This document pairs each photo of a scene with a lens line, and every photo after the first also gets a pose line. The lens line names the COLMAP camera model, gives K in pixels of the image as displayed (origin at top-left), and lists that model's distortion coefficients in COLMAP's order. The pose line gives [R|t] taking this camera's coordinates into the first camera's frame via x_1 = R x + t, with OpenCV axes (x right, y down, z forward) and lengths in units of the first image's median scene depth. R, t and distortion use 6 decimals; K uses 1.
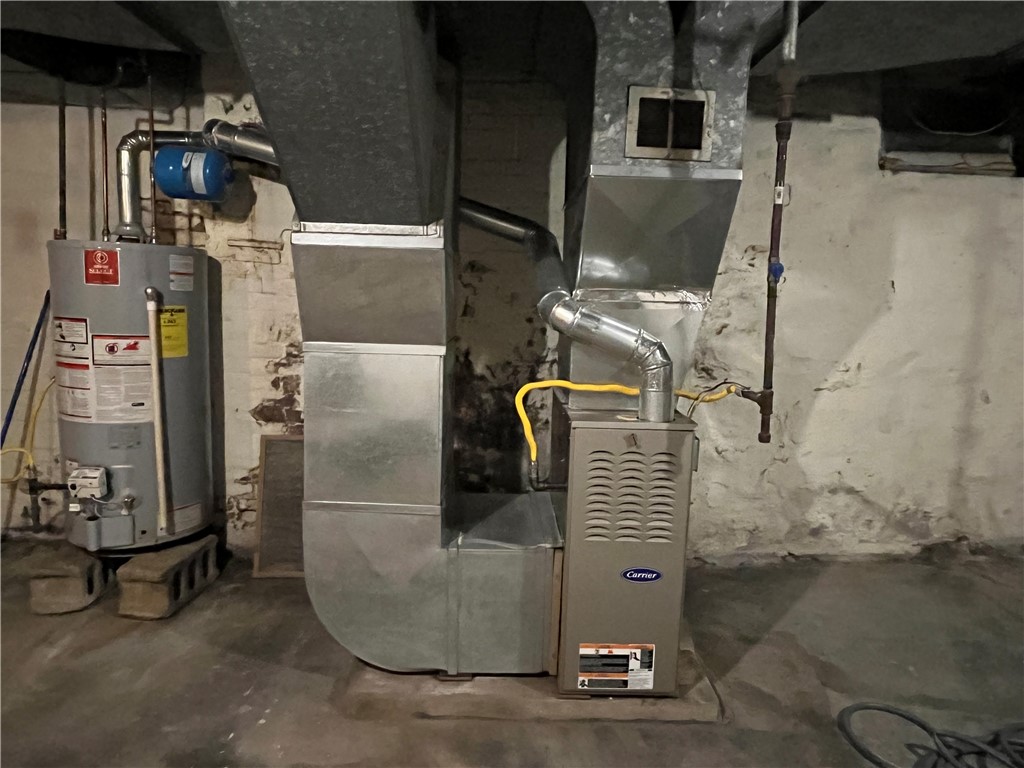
lens RADIAL K [[662.7, 0, 512.5], [0, 662.7, 388.0], [0, 0, 1]] dist [0.001671, -0.004422]
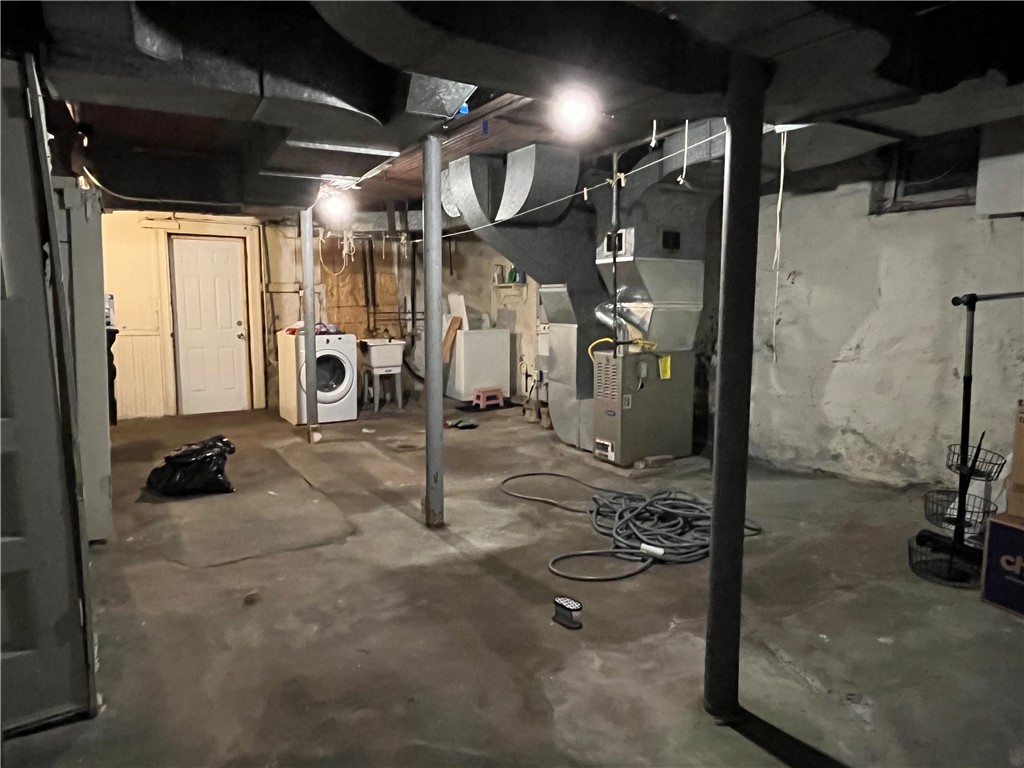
lens RADIAL K [[662.7, 0, 515.5], [0, 662.7, 381.5], [0, 0, 1]] dist [0.001671, -0.004422]
pose [[0.495860, 0.074487, -0.865202, 1.462139], [-0.099261, 0.994646, 0.028743, 0.079814], [0.862711, 0.071628, 0.500599, -0.406158]]
